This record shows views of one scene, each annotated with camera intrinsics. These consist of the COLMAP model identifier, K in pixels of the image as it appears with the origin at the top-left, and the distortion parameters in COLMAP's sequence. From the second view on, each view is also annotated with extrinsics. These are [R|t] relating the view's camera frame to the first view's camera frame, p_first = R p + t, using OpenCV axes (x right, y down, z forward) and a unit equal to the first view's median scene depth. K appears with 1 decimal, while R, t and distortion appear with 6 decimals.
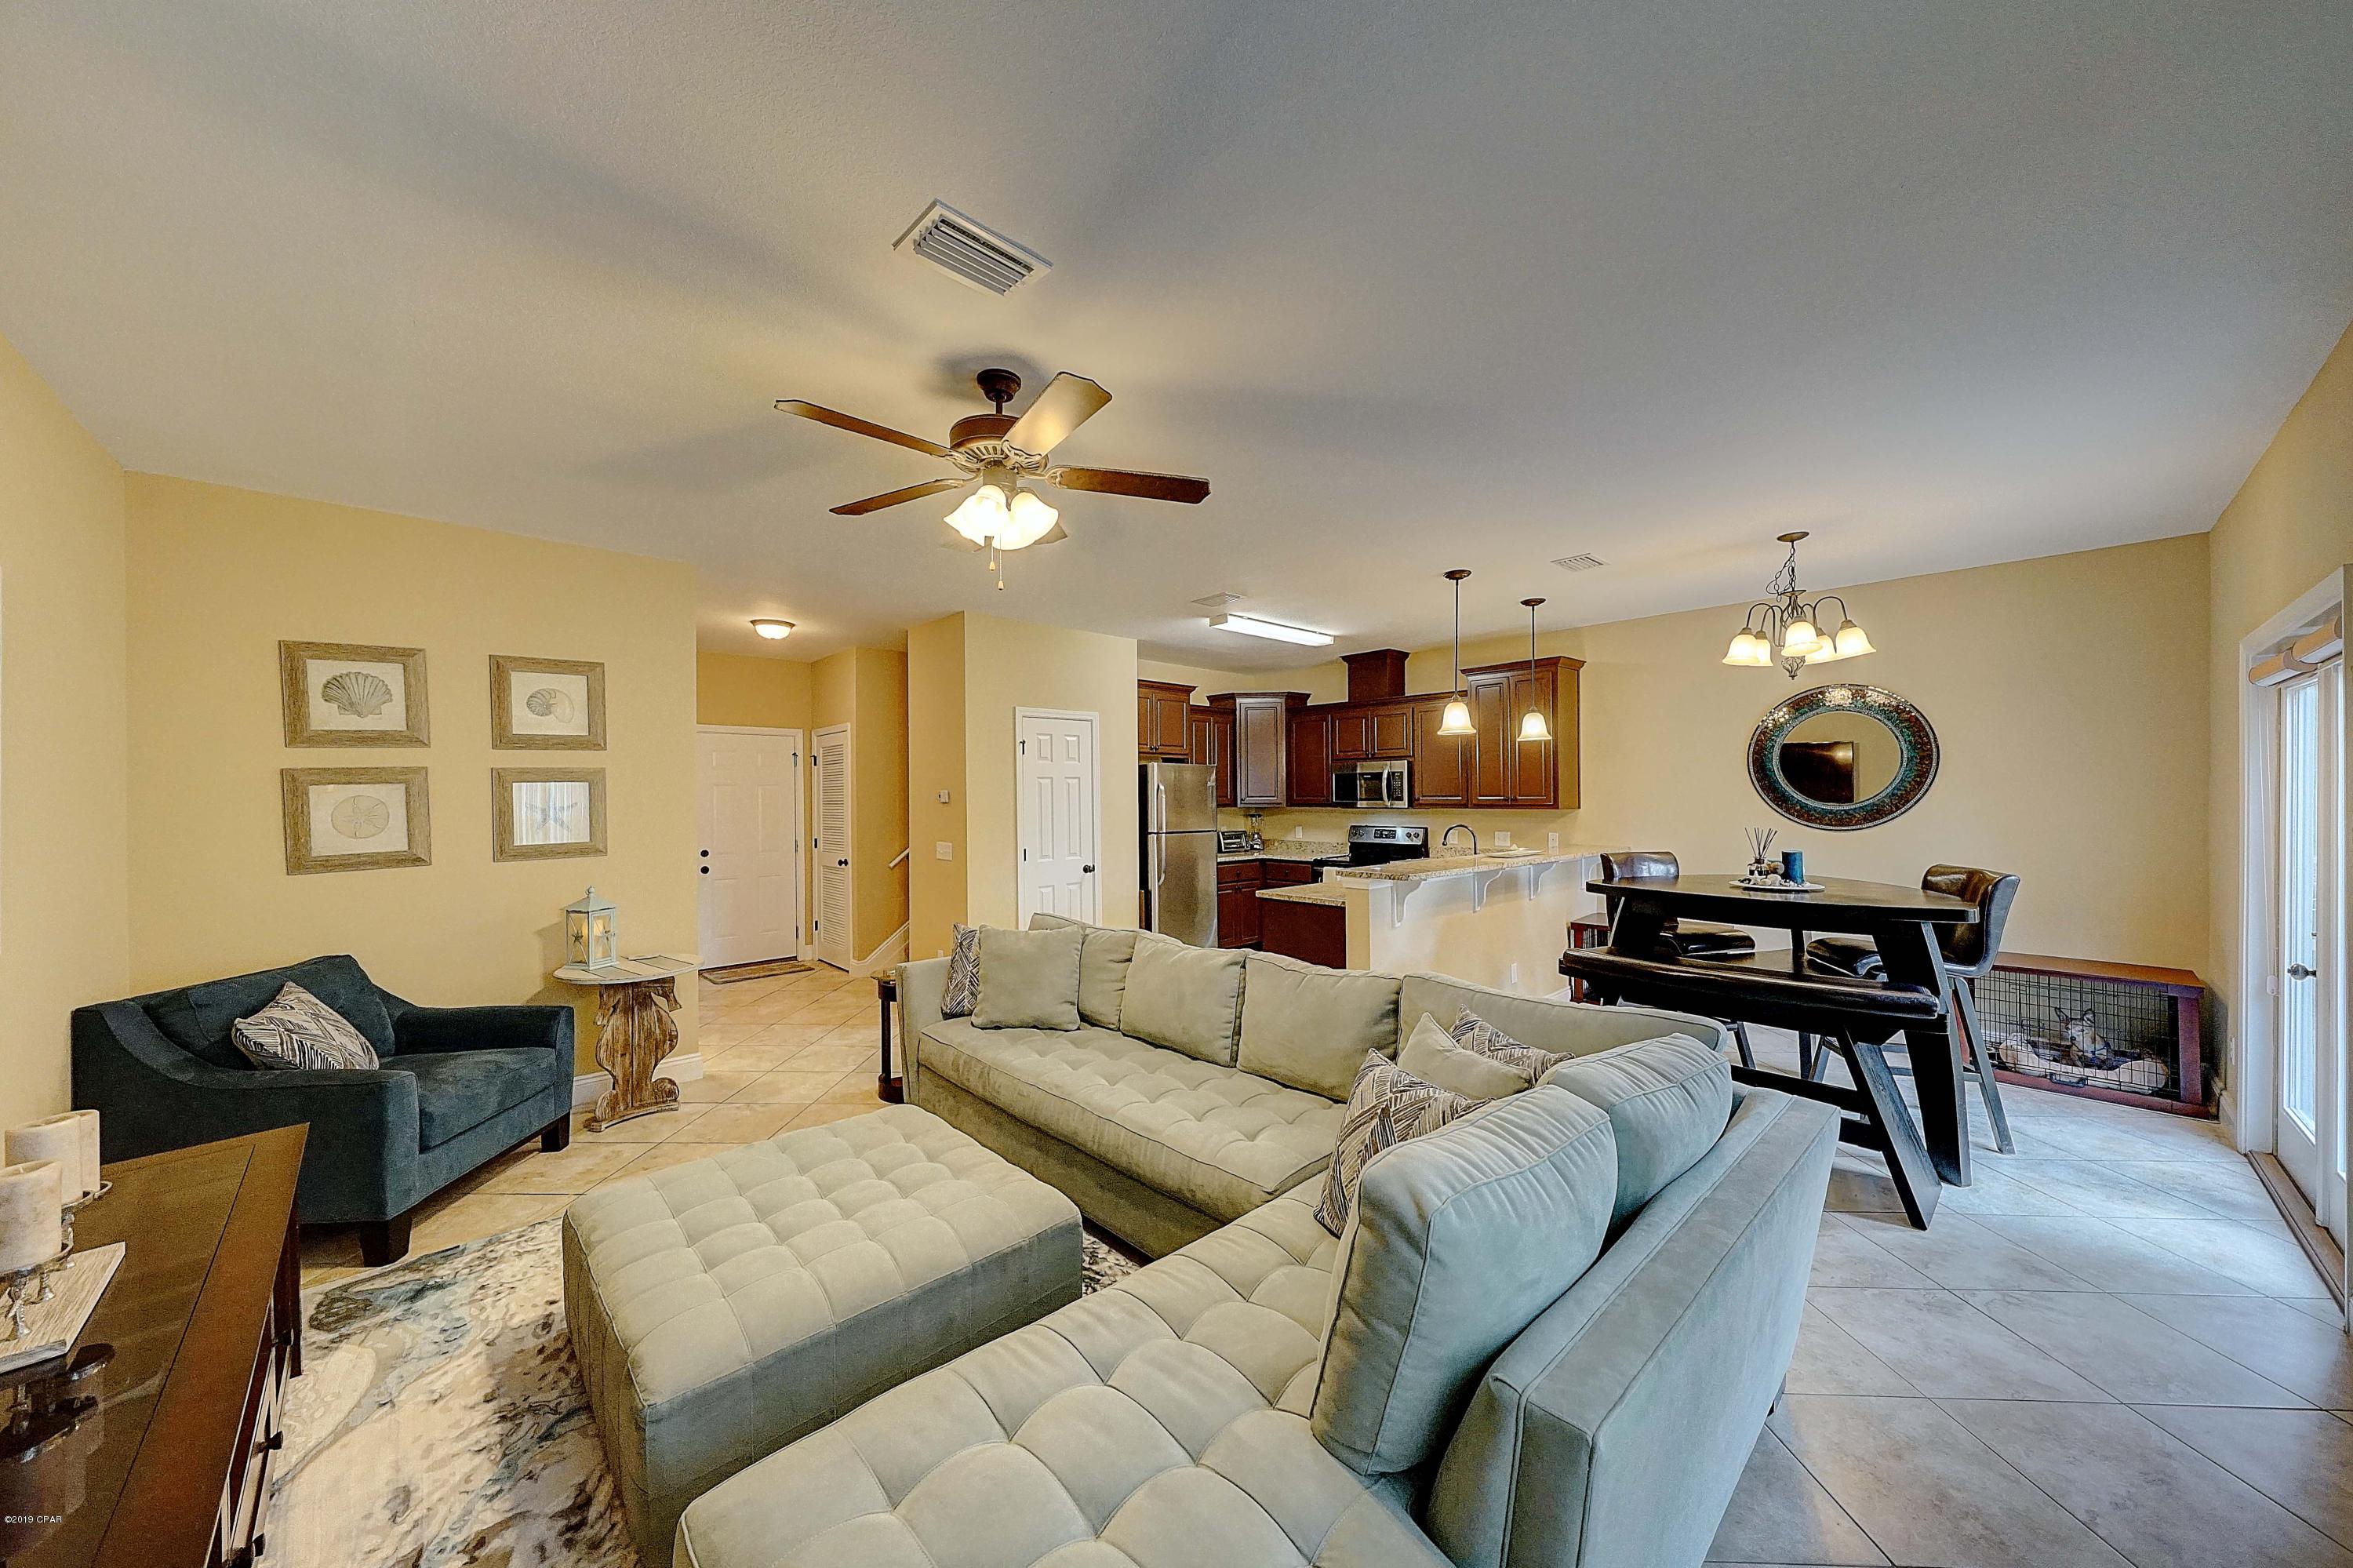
lens RADIAL K [[810.3, 0, 1163.1], [0, 810.3, 775.8], [0, 0, 1]] dist [-0.000681, -0.000037]
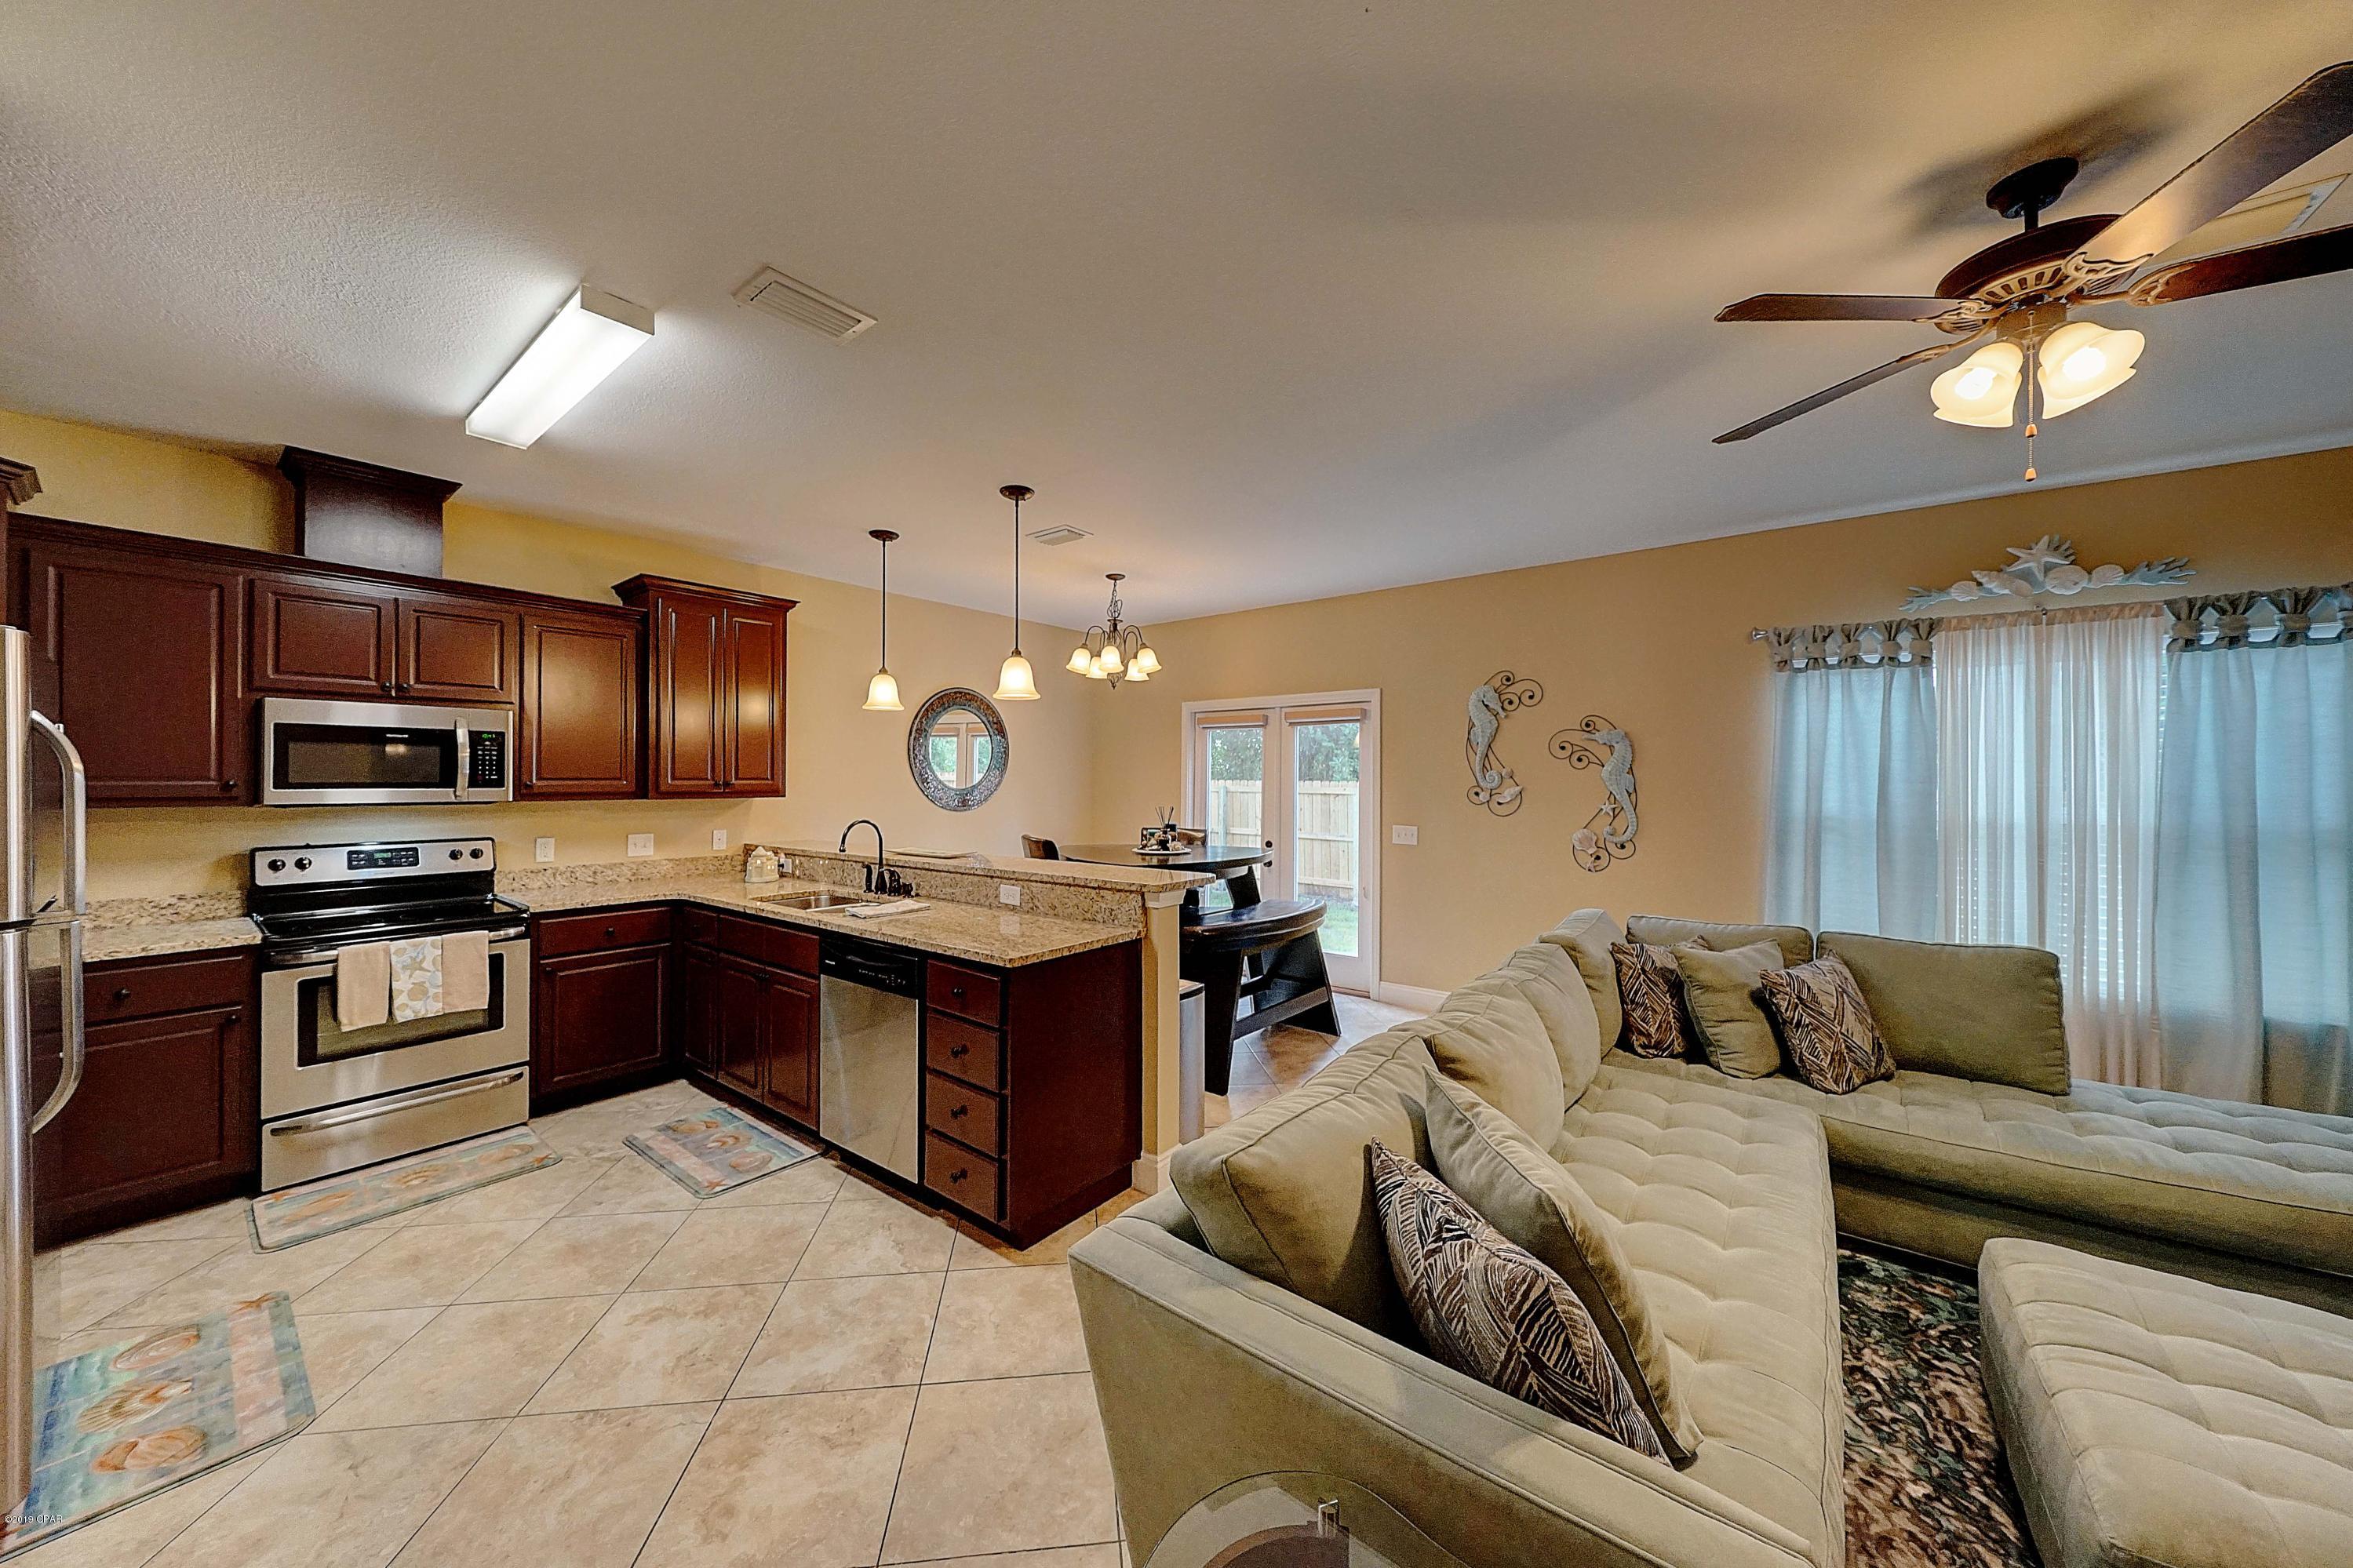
lens RADIAL K [[794.0, 0, 1166.6], [0, 794.0, 776.0], [0, 0, 1]] dist [-0.001488, -0.000028]
pose [[-0.156017, 0.009859, 0.987705, -0.266851], [-0.026311, 0.999554, -0.014134, 0.018623], [-0.987404, -0.028193, -0.155688, 0.638695]]
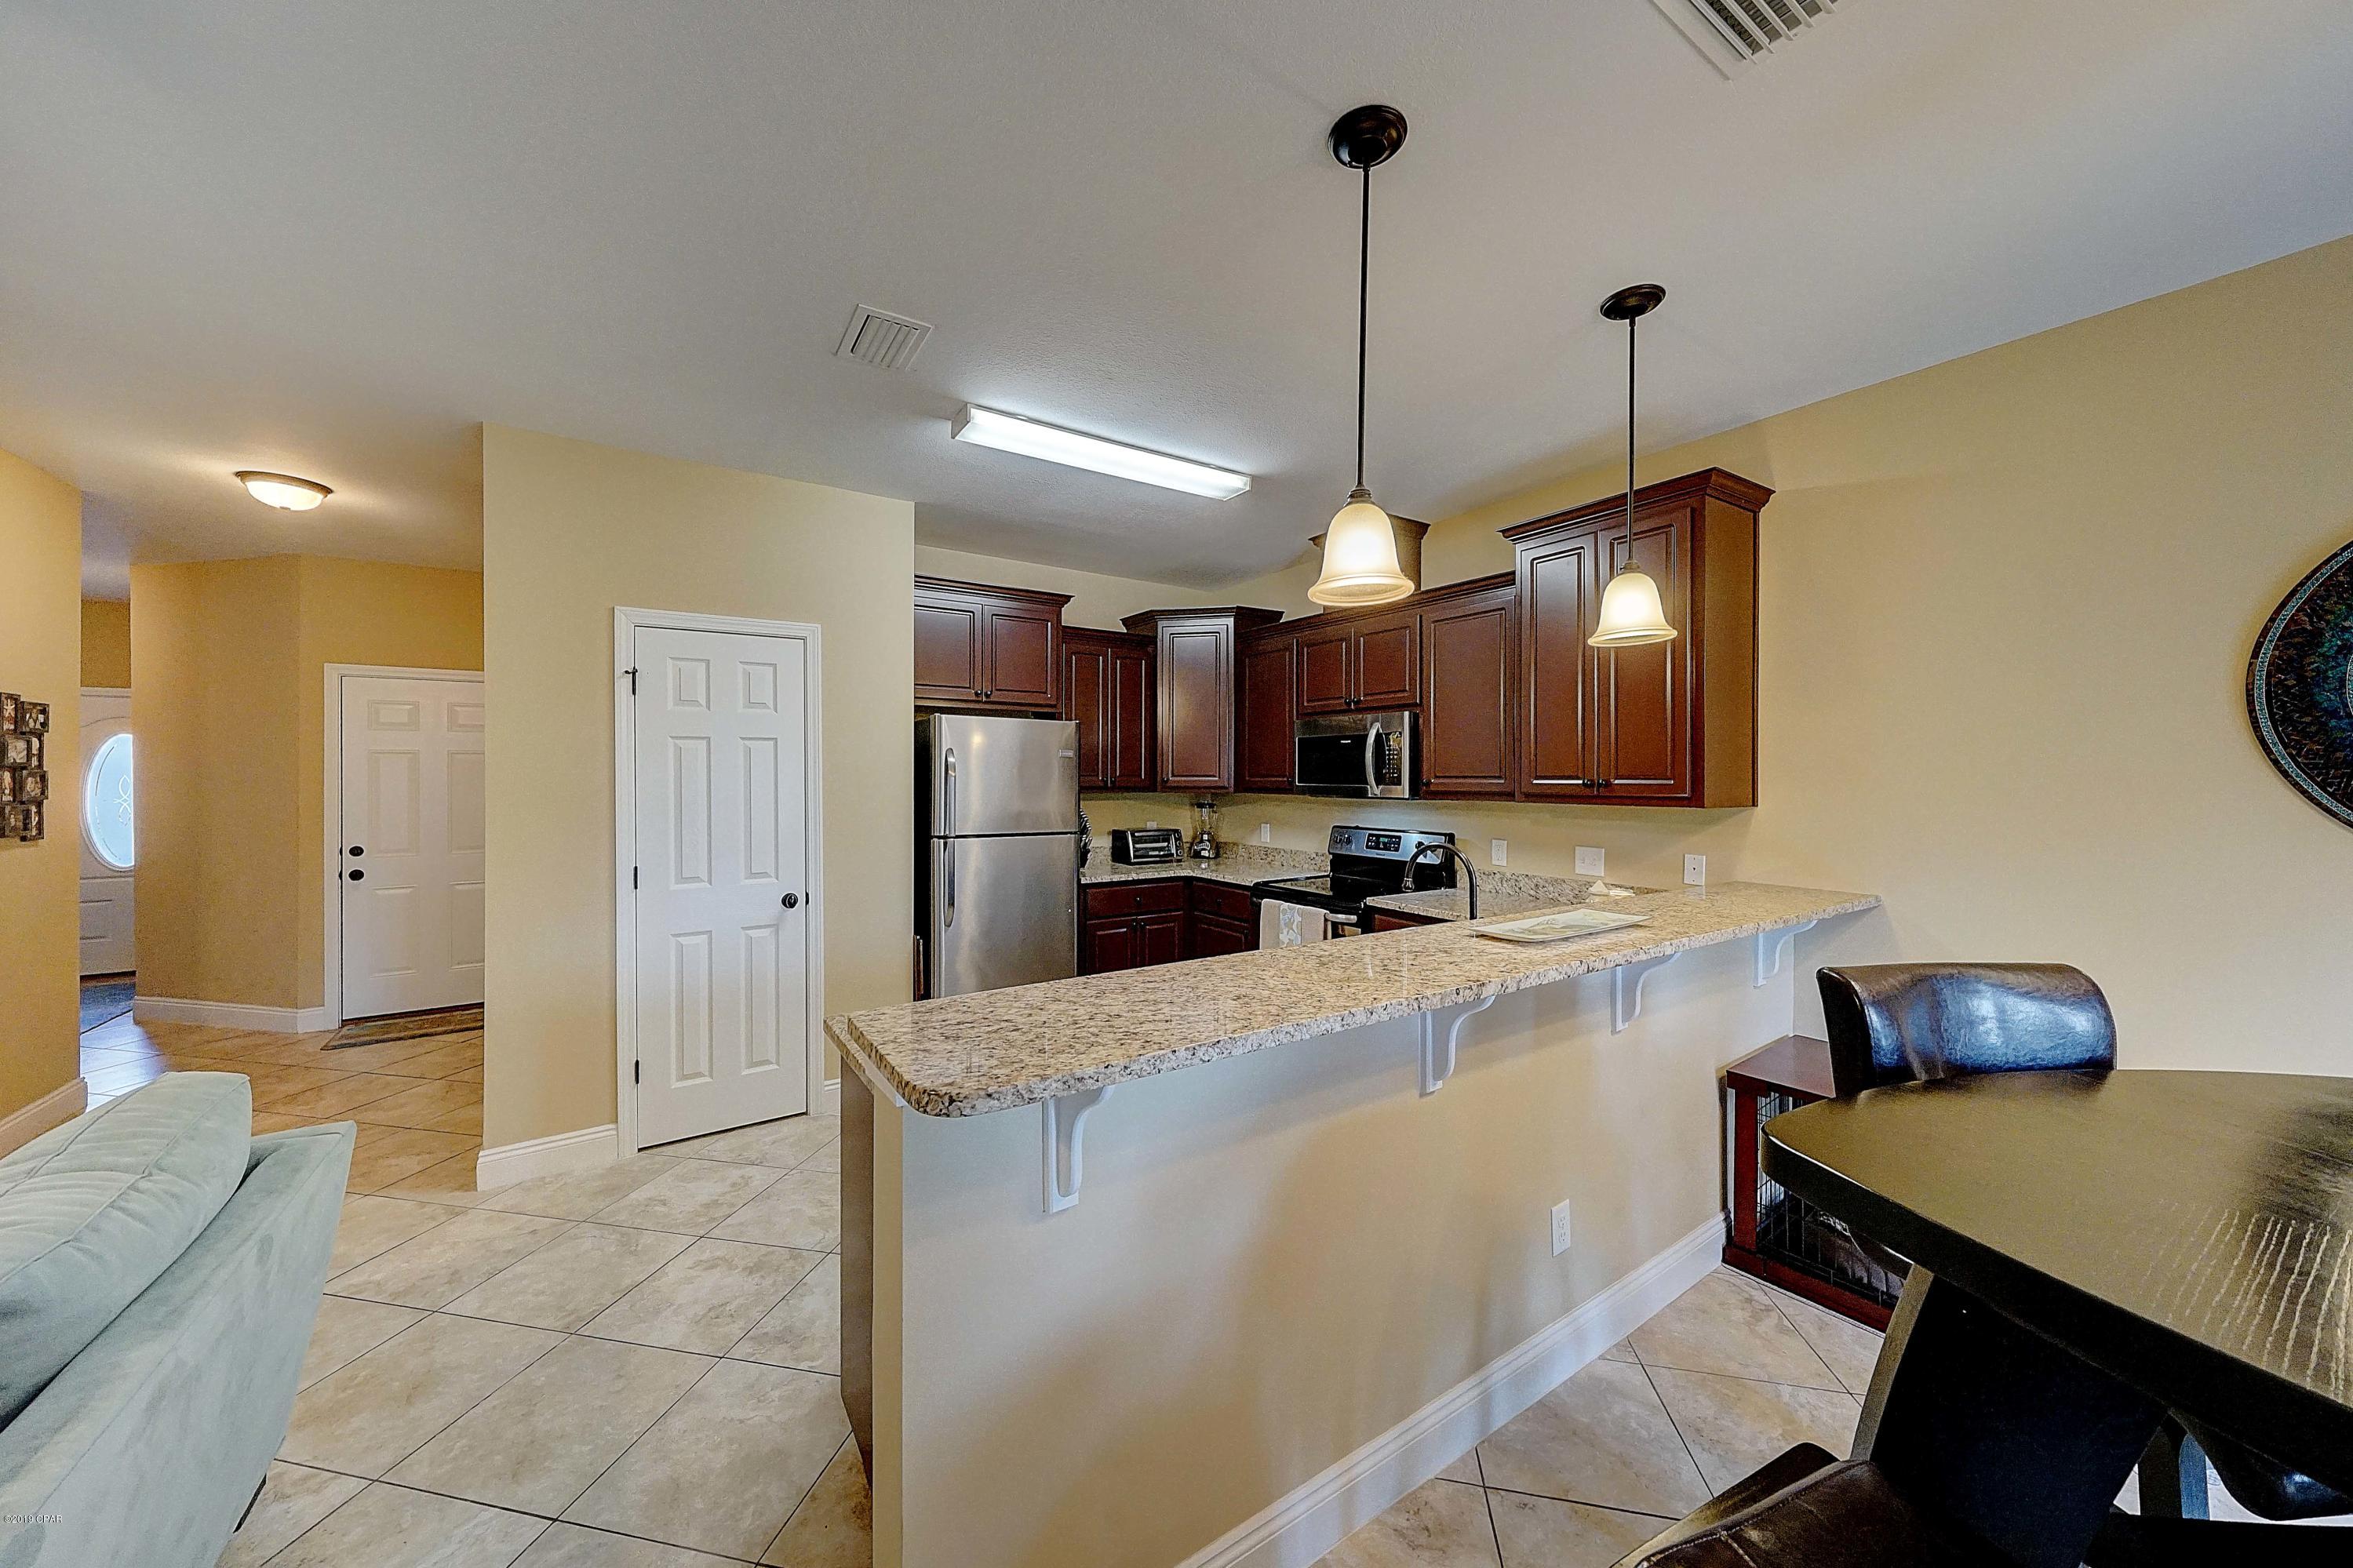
lens RADIAL K [[810.2, 0, 1163.1], [0, 810.2, 775.8], [0, 0, 1]] dist [-0.000681, -0.000037]
pose [[0.986461, 0.008138, -0.163792, 0.219688], [-0.003972, 0.999661, 0.025746, 0.010550], [0.163946, -0.024747, 0.986159, 0.419519]]
